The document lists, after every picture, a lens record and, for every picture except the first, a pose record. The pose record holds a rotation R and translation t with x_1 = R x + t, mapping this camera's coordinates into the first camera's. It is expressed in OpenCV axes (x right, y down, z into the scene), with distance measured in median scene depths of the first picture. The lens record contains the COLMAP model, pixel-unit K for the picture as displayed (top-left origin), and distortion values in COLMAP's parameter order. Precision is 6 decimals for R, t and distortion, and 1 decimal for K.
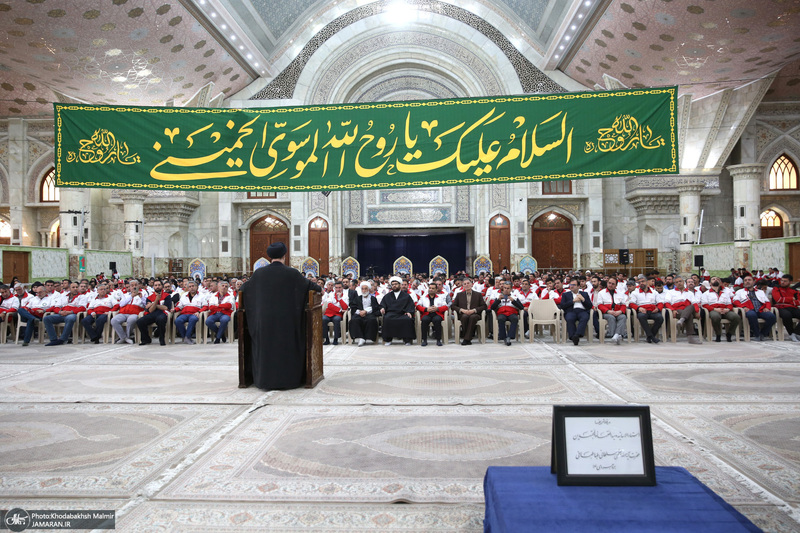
lens RADIAL K [[628.5, 0, 401.2], [0, 628.5, 266.5], [0, 0, 1]] dist [-0.013564, 0.005246]
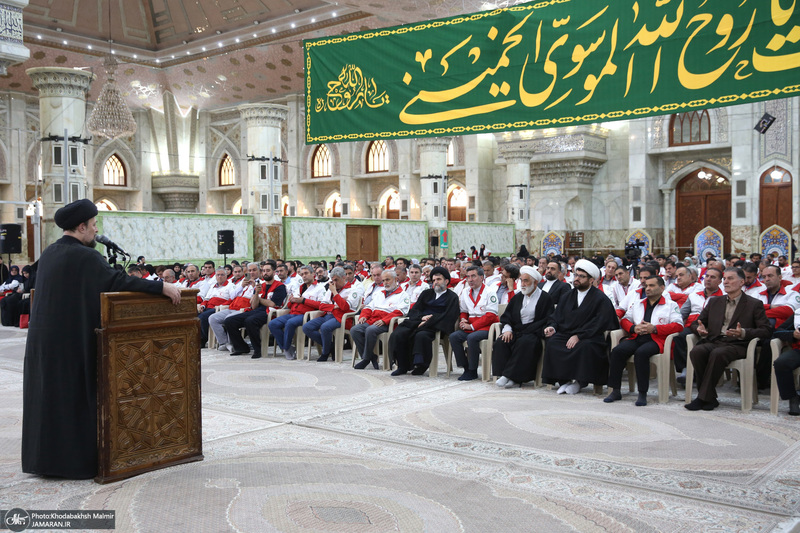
lens RADIAL K [[811.2, 0, 398.7], [0, 811.2, 261.1], [0, 0, 1]] dist [0.037753, 0.000000]
pose [[0.818606, 0.010074, -0.574267, 0.150133], [0.004102, 0.999718, 0.023385, -0.000606], [0.574340, -0.021499, 0.818334, 0.209885]]
